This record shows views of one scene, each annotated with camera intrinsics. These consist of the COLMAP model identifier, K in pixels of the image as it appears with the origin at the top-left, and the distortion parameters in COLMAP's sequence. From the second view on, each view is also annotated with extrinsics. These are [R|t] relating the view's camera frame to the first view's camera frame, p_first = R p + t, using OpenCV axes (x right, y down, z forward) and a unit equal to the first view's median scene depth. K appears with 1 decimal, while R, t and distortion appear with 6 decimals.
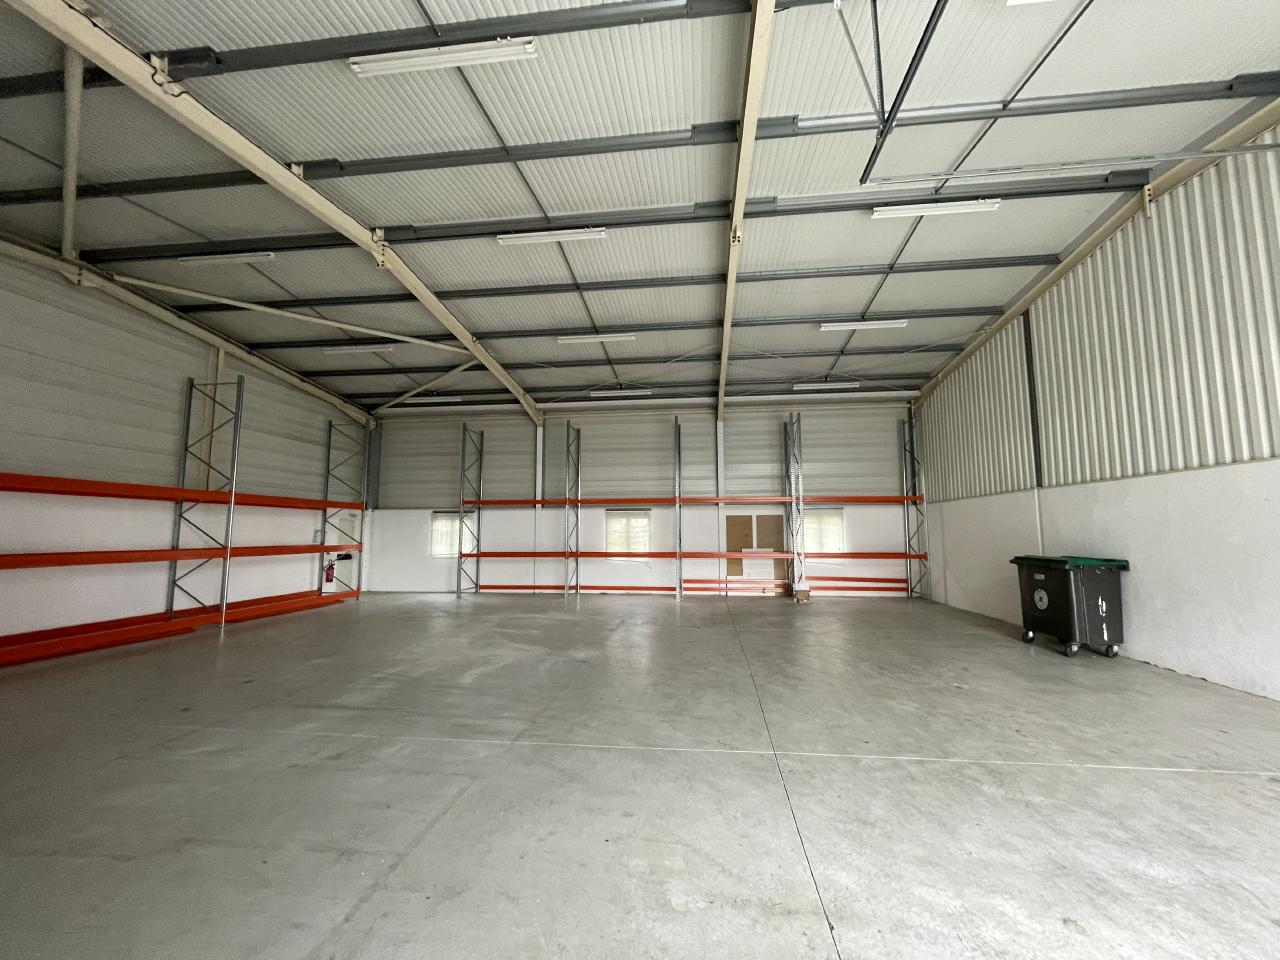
lens RADIAL K [[514.8, 0, 644.2], [0, 514.8, 476.6], [0, 0, 1]] dist [-0.003202, -0.000888]
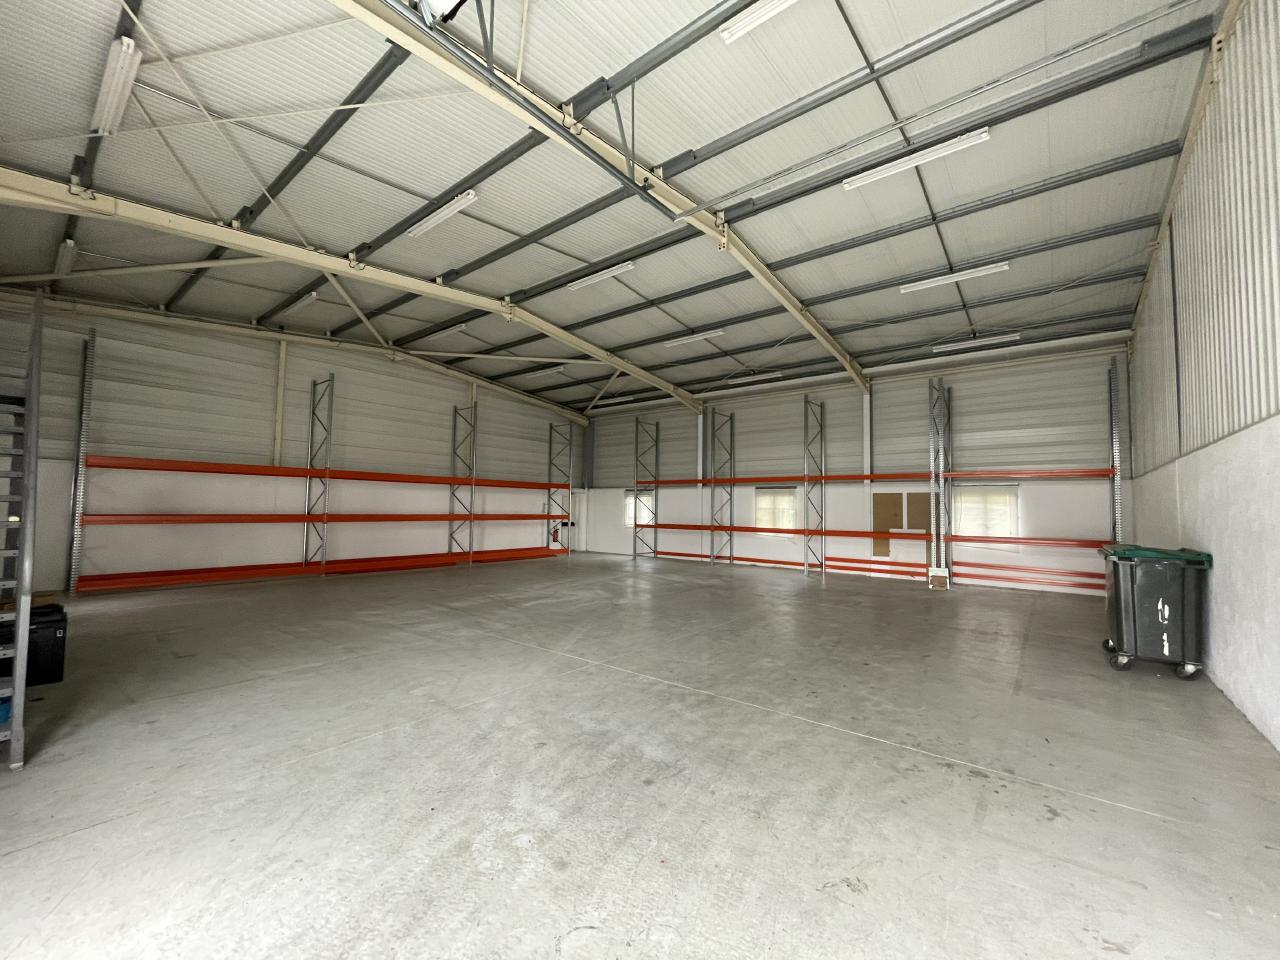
lens RADIAL K [[514.8, 0, 640.6], [0, 514.8, 487.4], [0, 0, 1]] dist [-0.003202, -0.000888]
pose [[0.847997, -0.005673, -0.529971, 0.308937], [0.040685, 0.997689, 0.054420, -0.005182], [0.528438, -0.067710, 0.846268, -0.033182]]
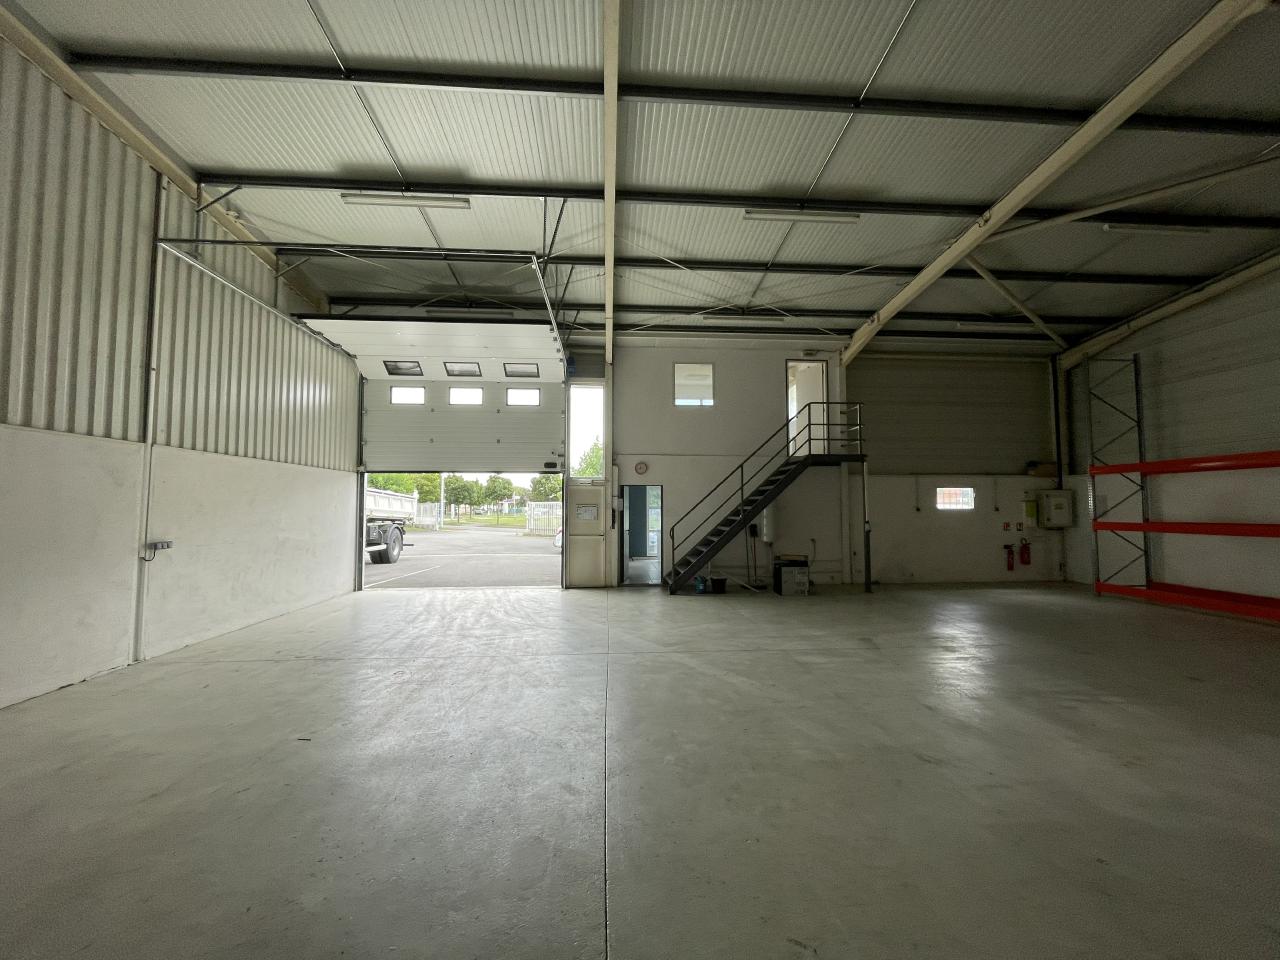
lens RADIAL K [[514.8, 0, 643.8], [0, 514.8, 480.7], [0, 0, 1]] dist [-0.003202, -0.000888]
pose [[-0.980048, -0.004374, -0.198711, 0.126504], [0.027802, 0.986913, -0.158840, 0.076503], [0.196806, -0.161195, -0.967101, 0.716501]]
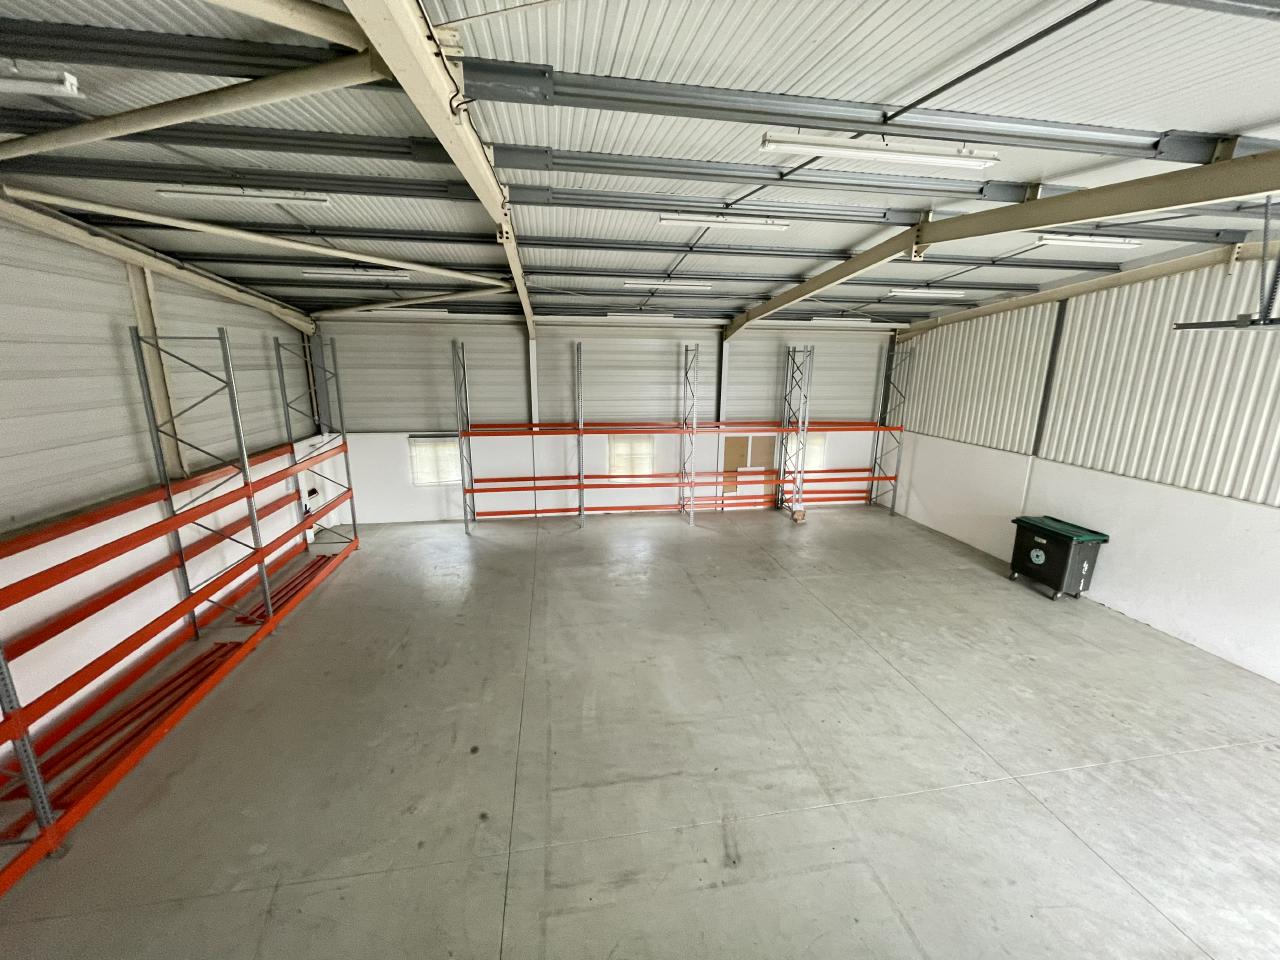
lens RADIAL K [[514.8, 0, 639.3], [0, 514.8, 478.9], [0, 0, 1]] dist [-0.003202, -0.000888]
pose [[0.958849, -0.053619, 0.278807, -0.313550], [-0.042723, 0.943574, 0.328393, -0.186355], [-0.280683, -0.326791, 0.902455, 0.082504]]
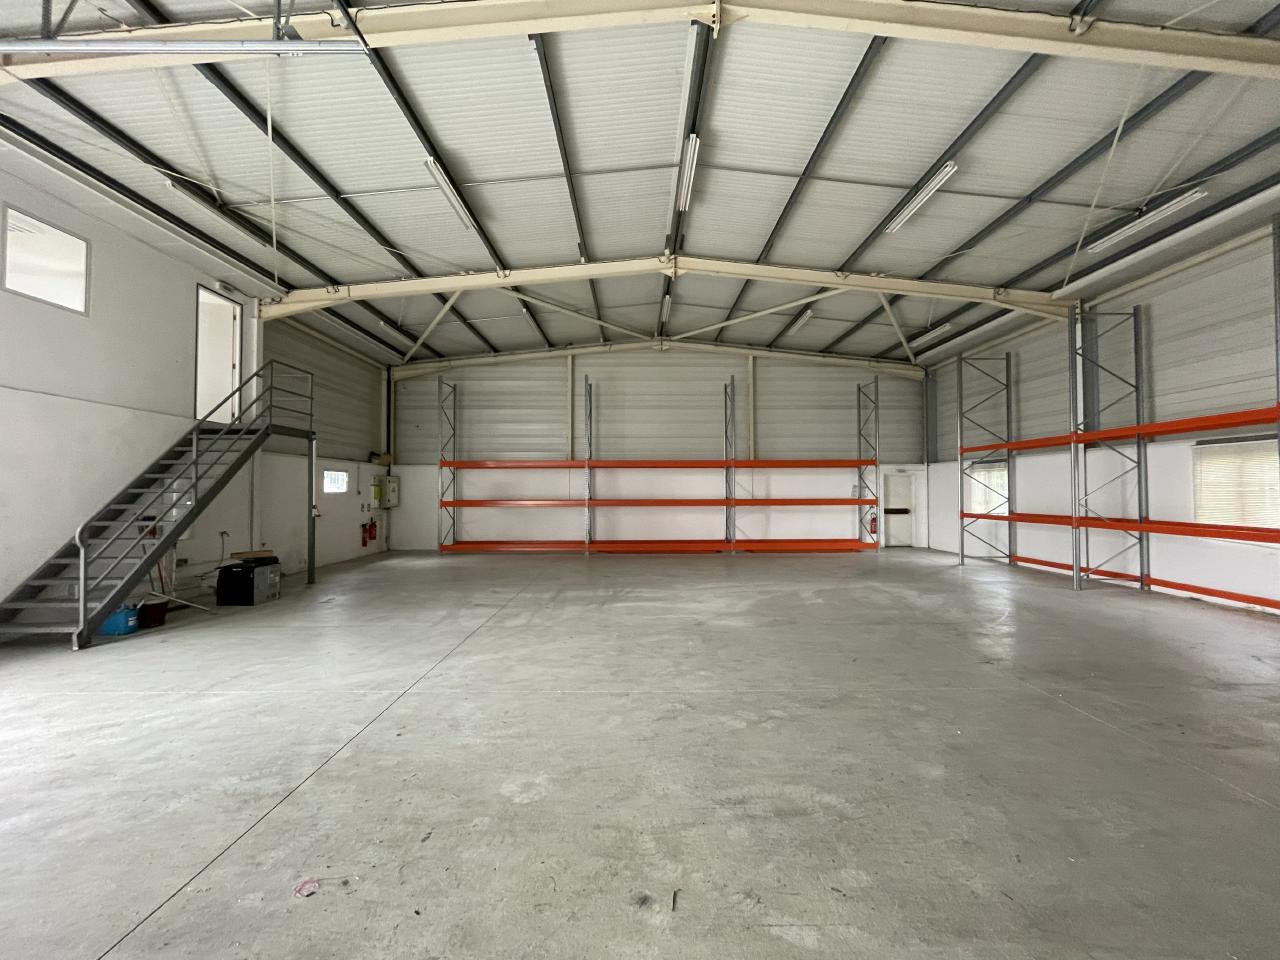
lens RADIAL K [[514.8, 0, 644.1], [0, 514.8, 480.5], [0, 0, 1]] dist [-0.003202, -0.000888]
pose [[0.138619, -0.015030, -0.990232, 0.392018], [0.111799, 0.993731, 0.000567, 0.040529], [0.984015, -0.110785, 0.139431, 0.388384]]
